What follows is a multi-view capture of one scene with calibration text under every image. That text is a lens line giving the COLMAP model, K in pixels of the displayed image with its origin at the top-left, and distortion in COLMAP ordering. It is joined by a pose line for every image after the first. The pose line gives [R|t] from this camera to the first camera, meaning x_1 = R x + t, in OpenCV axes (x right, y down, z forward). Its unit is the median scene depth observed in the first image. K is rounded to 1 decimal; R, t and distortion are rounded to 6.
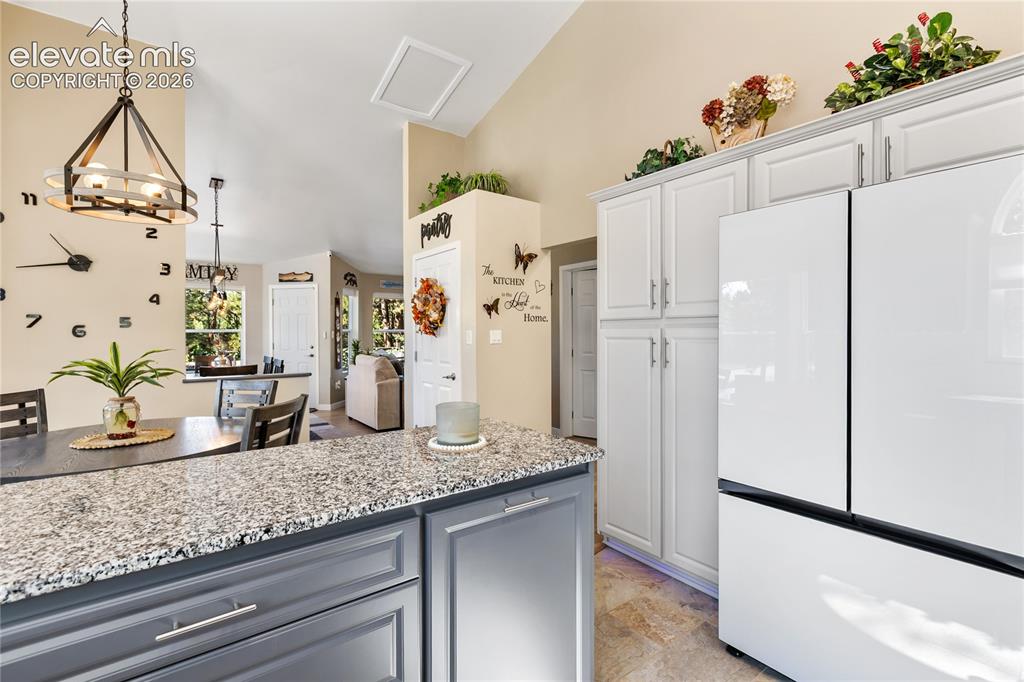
lens RADIAL K [[462.5, 0, 514.1], [0, 462.5, 336.1], [0, 0, 1]] dist [0.003034, -0.000257]
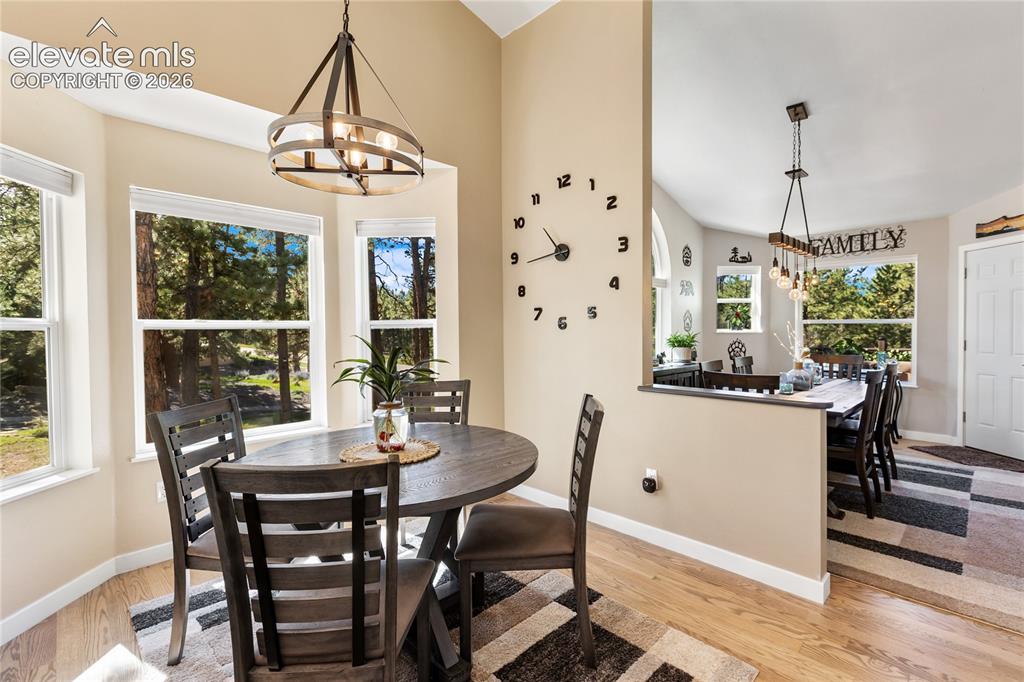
lens RADIAL K [[469.5, 0, 516.9], [0, 469.5, 337.2], [0, 0, 1]] dist [0.000941, 0.000279]
pose [[0.144673, 0.021658, -0.989242, 0.017662], [-0.002485, 0.999765, 0.021525, -0.002678], [0.989476, -0.000655, 0.144693, 0.757520]]
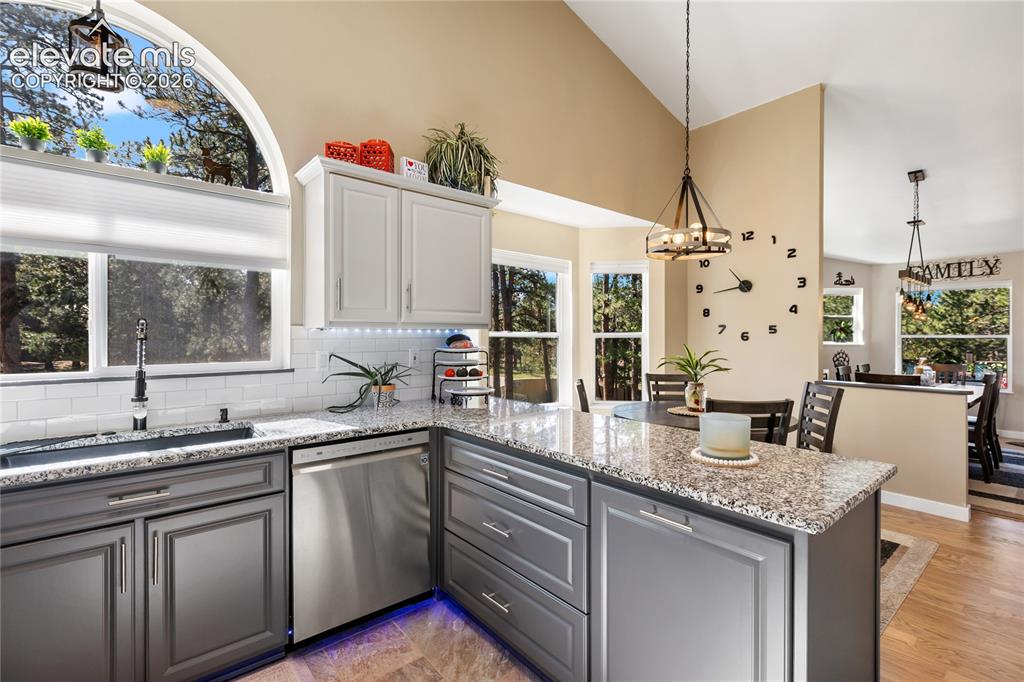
lens RADIAL K [[462.5, 0, 514.1], [0, 462.5, 336.1], [0, 0, 1]] dist [0.003034, -0.000257]
pose [[0.054926, 0.001162, -0.998490, 0.373731], [-0.013013, 0.999915, 0.000448, -0.003537], [0.998406, 0.012969, 0.054936, 0.248654]]
